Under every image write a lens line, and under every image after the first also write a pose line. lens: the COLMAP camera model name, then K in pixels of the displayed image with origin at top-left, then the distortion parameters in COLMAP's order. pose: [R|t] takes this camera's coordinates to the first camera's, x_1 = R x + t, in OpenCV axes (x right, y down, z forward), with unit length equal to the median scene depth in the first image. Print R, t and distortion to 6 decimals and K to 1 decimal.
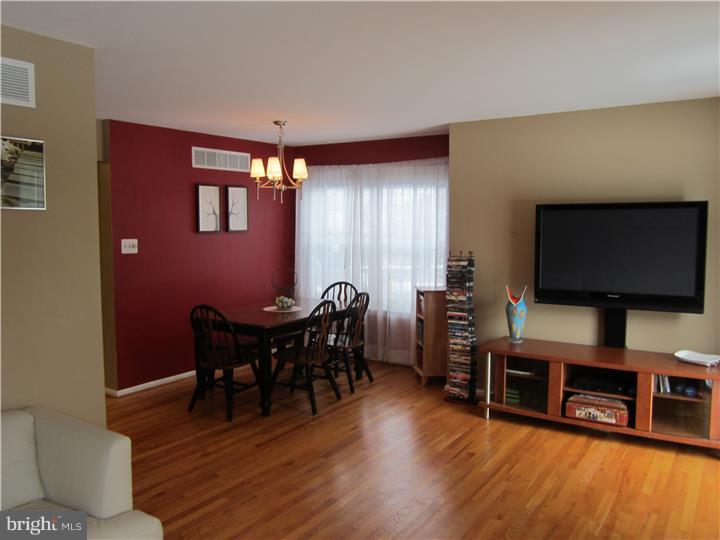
lens RADIAL K [[600.2, 0, 360.0], [0, 600.2, 269.5], [0, 0, 1]] dist [-0.036994, 0.013769]
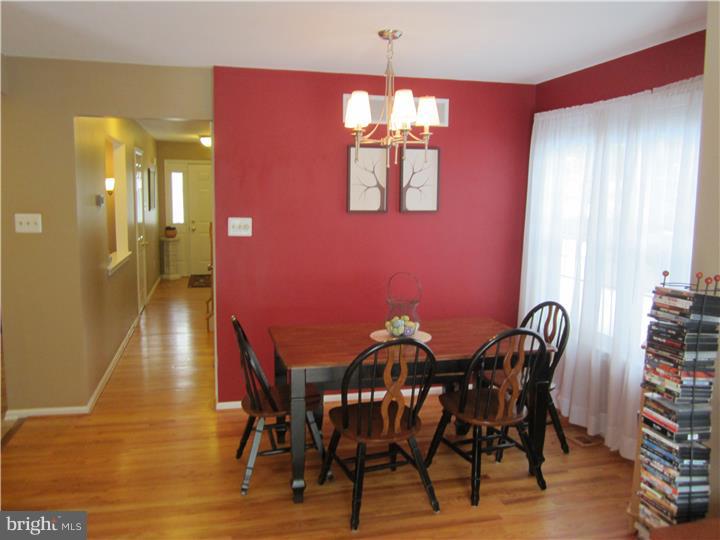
lens RADIAL K [[600.2, 0, 360.3], [0, 600.2, 270.5], [0, 0, 1]] dist [-0.036994, 0.013769]
pose [[0.733749, 0.092442, -0.673102, 0.271866], [-0.067273, 0.995717, 0.063415, -0.042627], [0.676082, -0.001249, 0.736826, 0.525105]]
